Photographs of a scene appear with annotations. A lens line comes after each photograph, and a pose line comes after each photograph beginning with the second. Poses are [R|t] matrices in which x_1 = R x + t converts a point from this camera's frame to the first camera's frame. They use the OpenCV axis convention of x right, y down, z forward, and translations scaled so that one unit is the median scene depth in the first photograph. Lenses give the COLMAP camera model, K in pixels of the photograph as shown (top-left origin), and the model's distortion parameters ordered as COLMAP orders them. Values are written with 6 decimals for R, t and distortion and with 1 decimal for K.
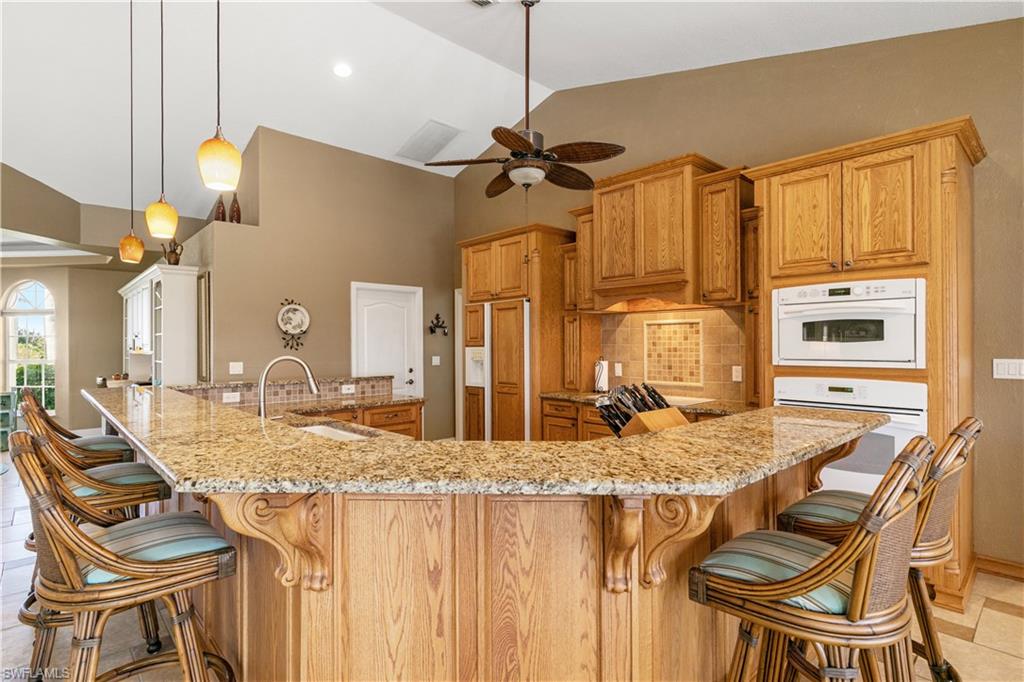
lens RADIAL K [[523.0, 0, 512.8], [0, 523.0, 342.1], [0, 0, 1]] dist [-0.001859, -0.000099]
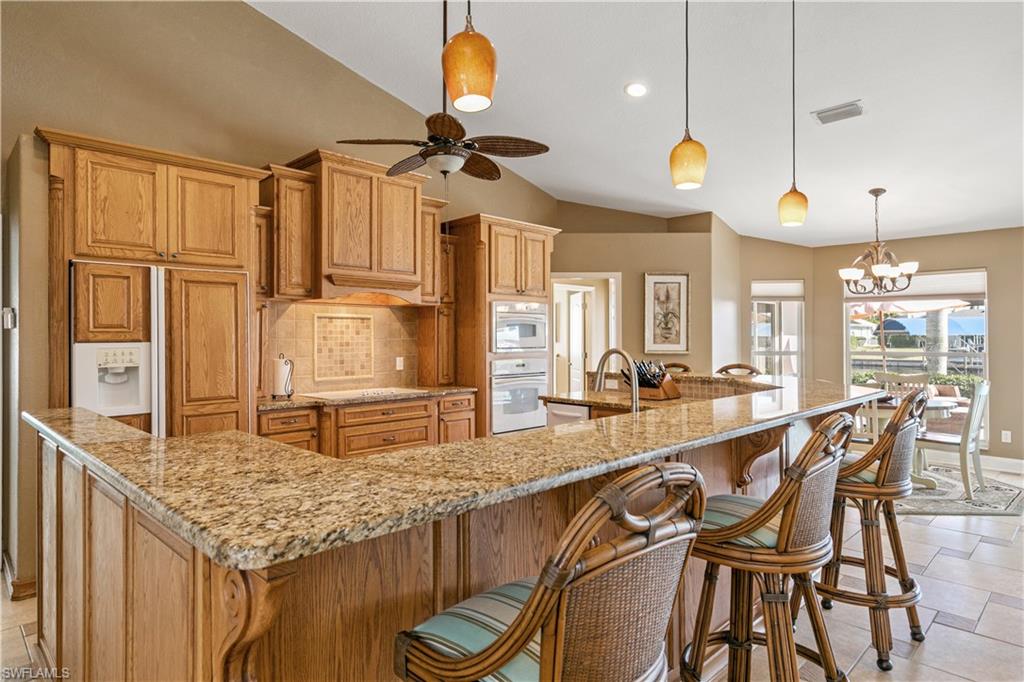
lens RADIAL K [[593.2, 0, 514.2], [0, 593.2, 331.3], [0, 0, 1]] dist [0.020704, -0.000687]
pose [[-0.041978, 0.017023, 0.998974, -0.829597], [-0.000320, 0.999855, -0.017052, 0.009345], [-0.999119, -0.001035, -0.041966, 0.719034]]
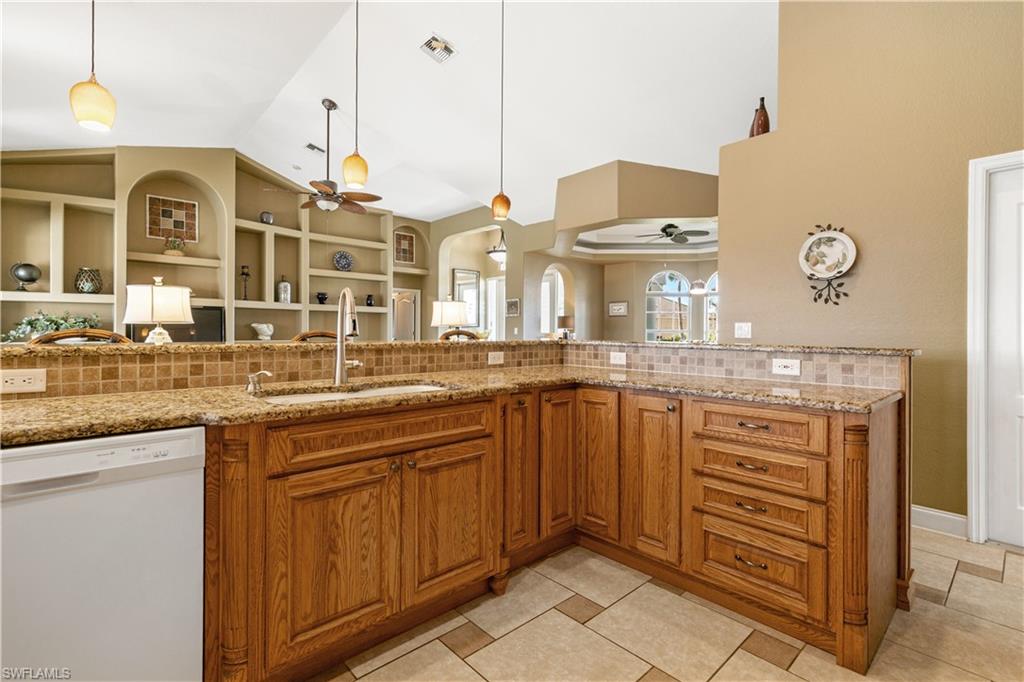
lens RADIAL K [[469.7, 0, 507.7], [0, 469.7, 332.2], [0, 0, 1]] dist [0.013711, -0.001965]
pose [[-0.009094, 0.009372, -0.999915, 0.179296], [-0.000833, 0.999956, 0.009379, 0.052067], [0.999958, 0.000918, -0.009086, 0.747949]]
